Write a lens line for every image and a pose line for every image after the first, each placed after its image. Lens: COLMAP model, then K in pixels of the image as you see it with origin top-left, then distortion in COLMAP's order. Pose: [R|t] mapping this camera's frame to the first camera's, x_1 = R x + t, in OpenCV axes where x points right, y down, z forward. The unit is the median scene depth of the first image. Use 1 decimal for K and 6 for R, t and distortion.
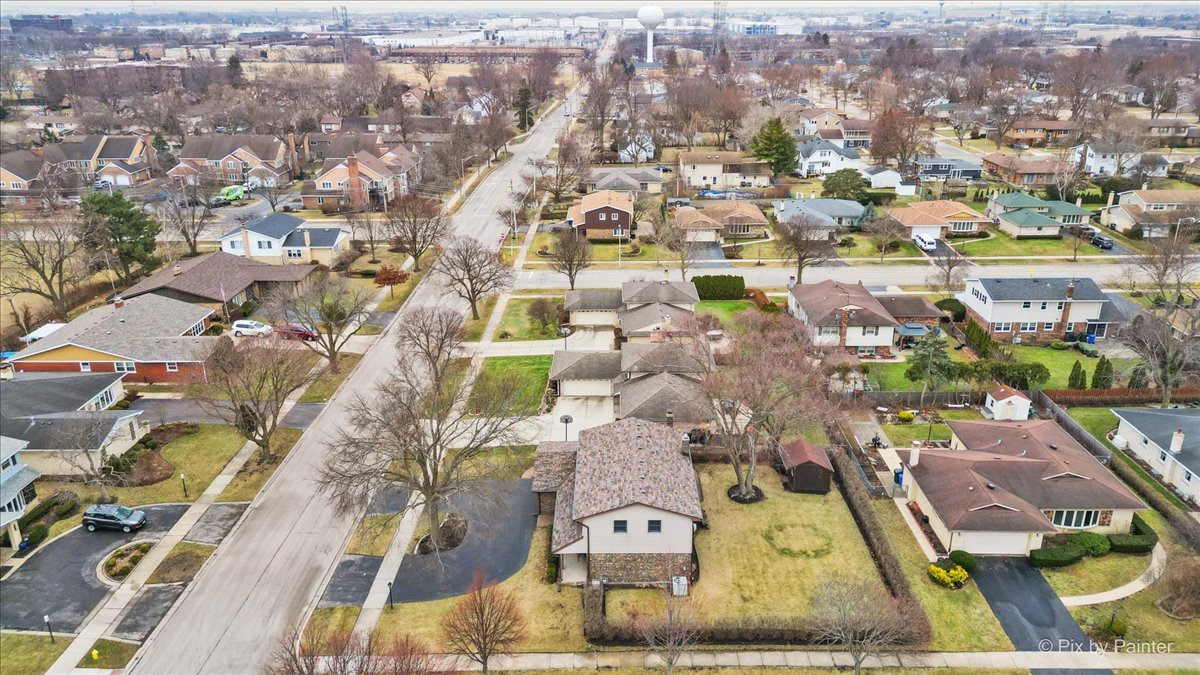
lens RADIAL K [[865.4, 0, 616.6], [0, 865.4, 311.0], [0, 0, 1]] dist [0.079536, -0.086747]
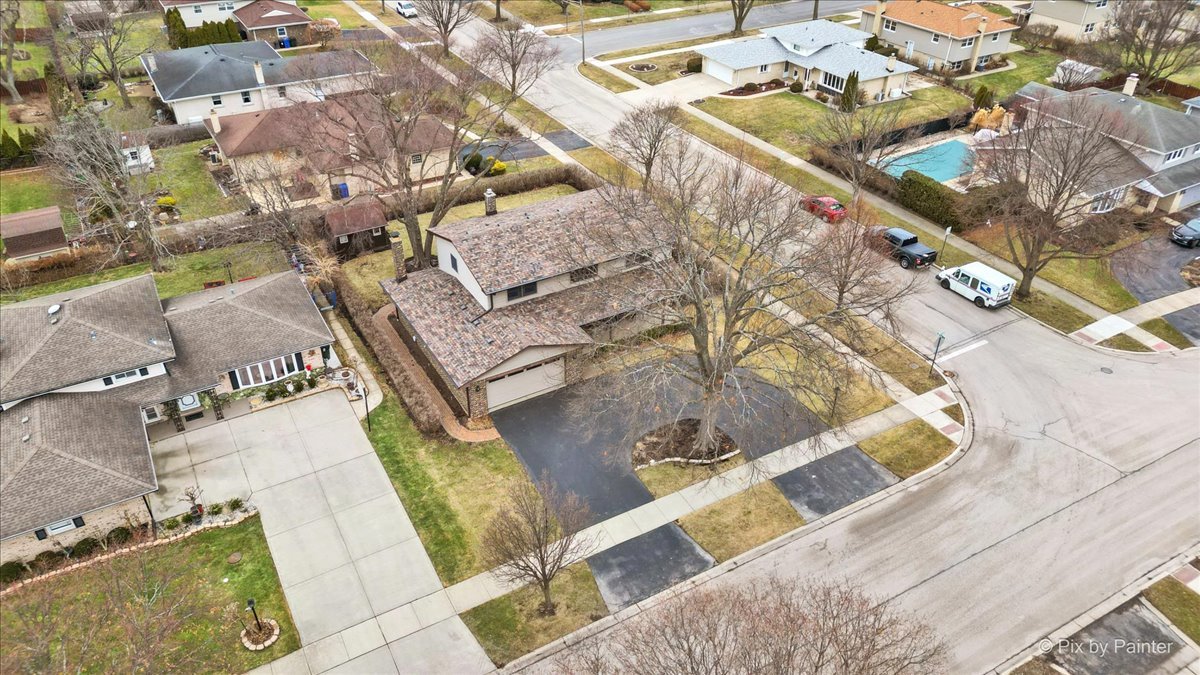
lens RADIAL K [[827.1, 0, 594.7], [0, 827.1, 336.7], [0, 0, 1]] dist [0.068981, -0.064715]
pose [[-0.494817, -0.497699, 0.712357, -0.502217], [0.277044, 0.686621, 0.672159, -0.217808], [-0.823652, 0.529950, -0.201868, 0.991281]]
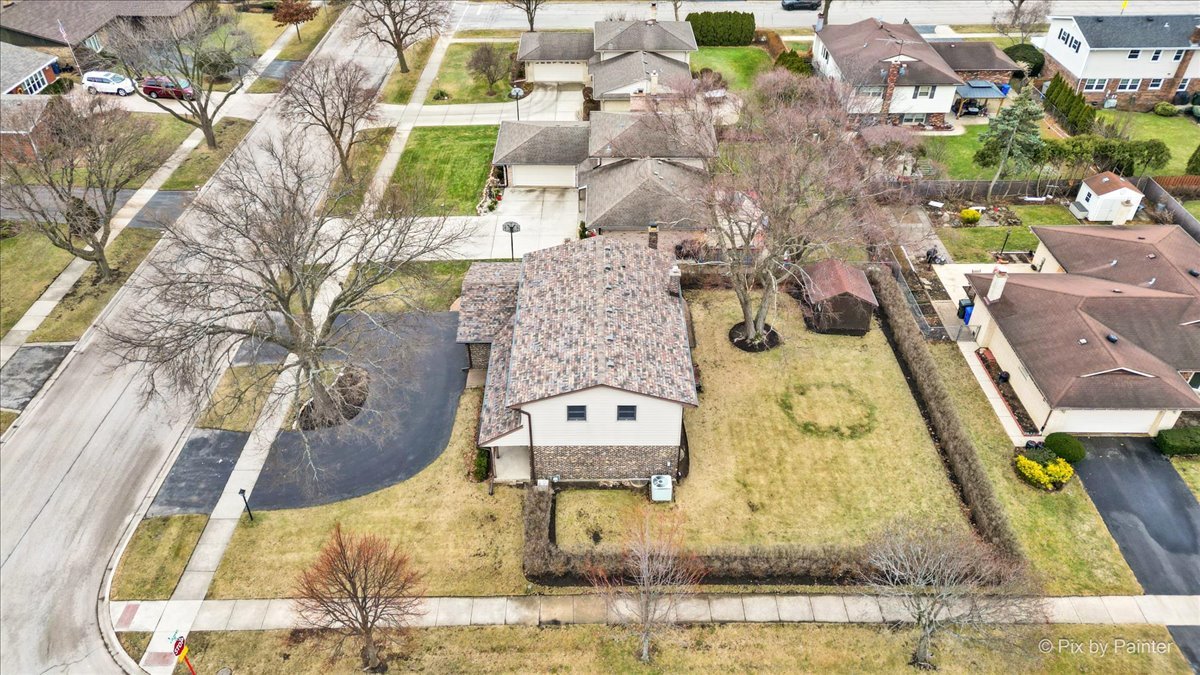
lens RADIAL K [[838.9, 0, 600.0], [0, 838.9, 337.5], [0, 0, 1]] dist [0.071340, -0.069010]
pose [[0.999994, 0.003446, -0.000073, 0.017321], [-0.003238, 0.946675, 0.322173, -0.015098], [0.001180, -0.322171, 0.946681, 0.307481]]
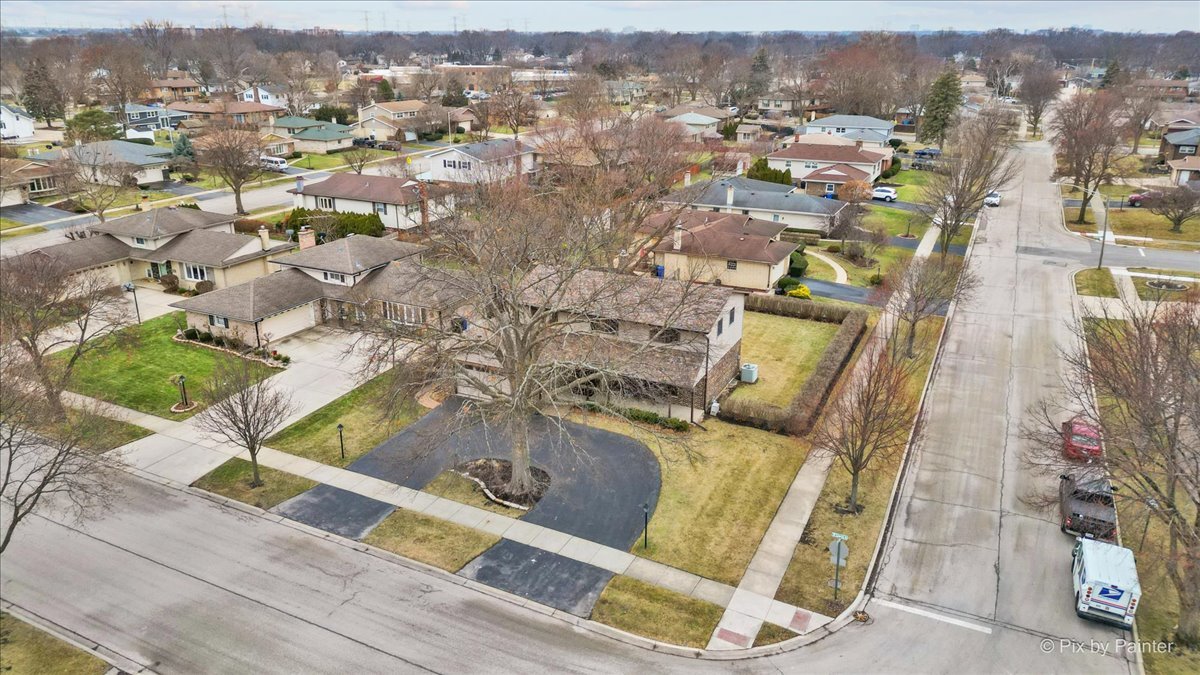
lens RADIAL K [[838.9, 0, 600.0], [0, 838.9, 337.5], [0, 0, 1]] dist [0.071340, -0.069010]
pose [[0.442696, -0.301475, 0.844472, -0.570226], [0.290044, 0.939299, 0.183279, 0.056653], [-0.848466, 0.163797, 0.503265, 0.531507]]
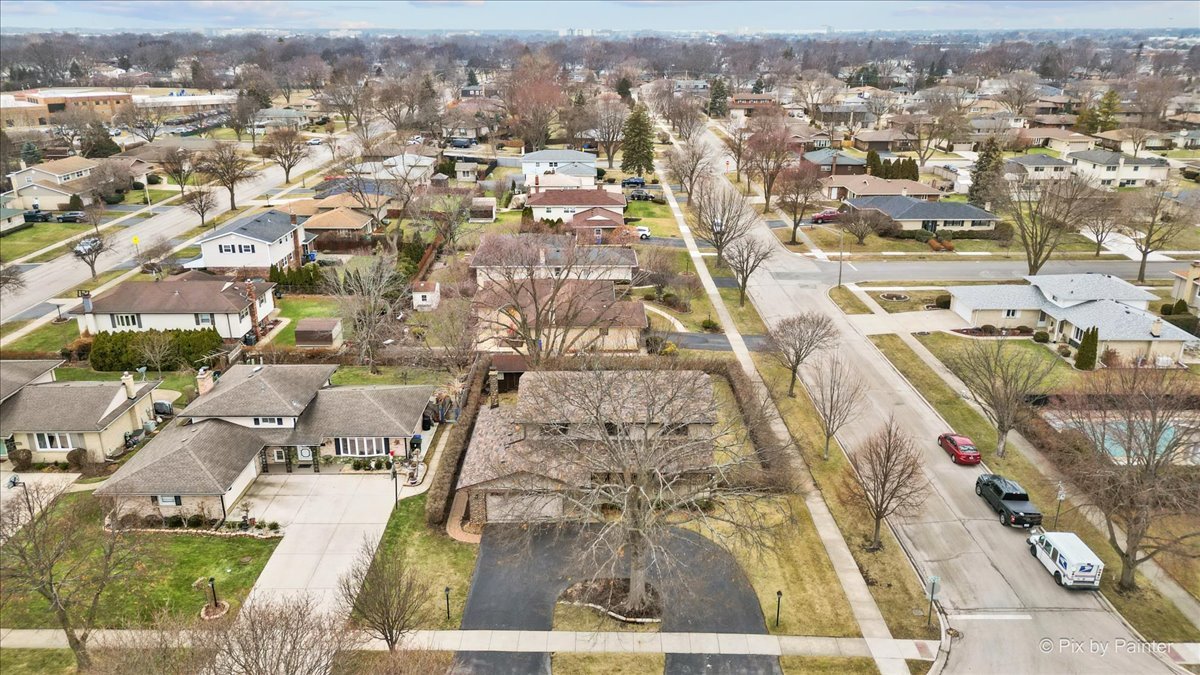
lens RADIAL K [[838.9, 0, 600.0], [0, 838.9, 337.5], [0, 0, 1]] dist [0.071340, -0.069010]
pose [[0.004797, -0.340774, 0.940133, -0.667841], [0.329222, 0.888270, 0.320295, -0.134199], [-0.944240, 0.307976, 0.116452, 0.752648]]
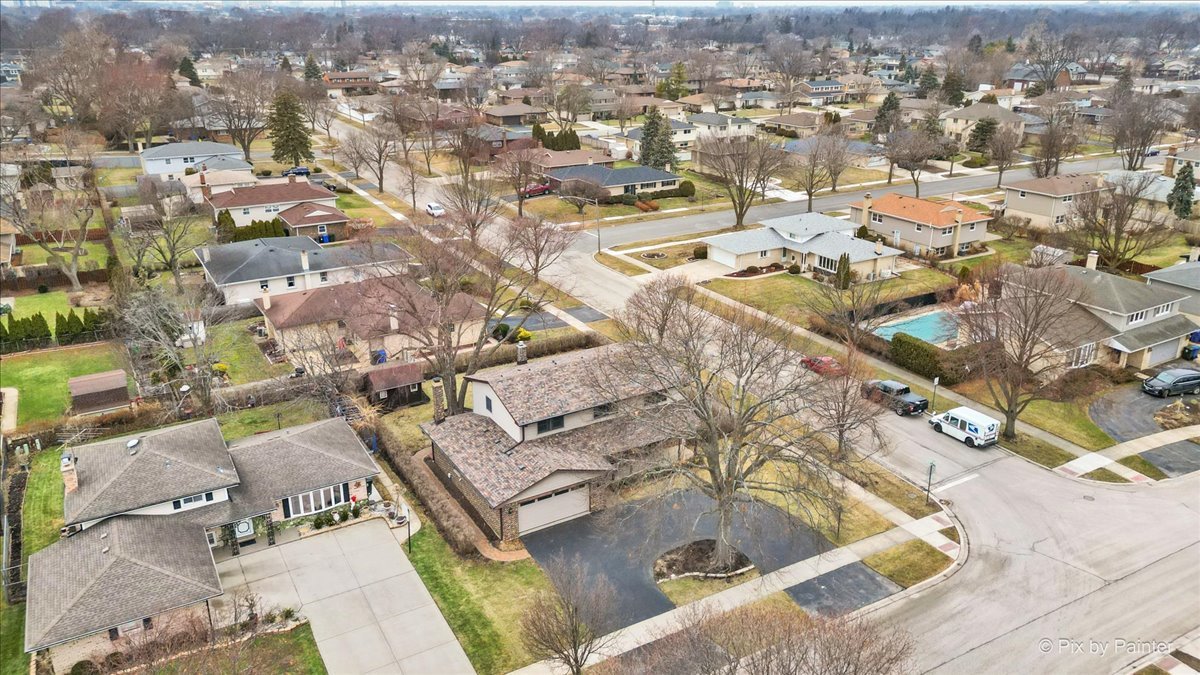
lens RADIAL K [[868.3, 0, 613.1], [0, 868.3, 335.2], [0, 0, 1]] dist [0.074339, -0.080897]
pose [[-0.505691, -0.304094, 0.807343, -0.599318], [0.282064, 0.826108, 0.487837, -0.238441], [-0.815301, 0.474418, -0.331982, 1.052290]]
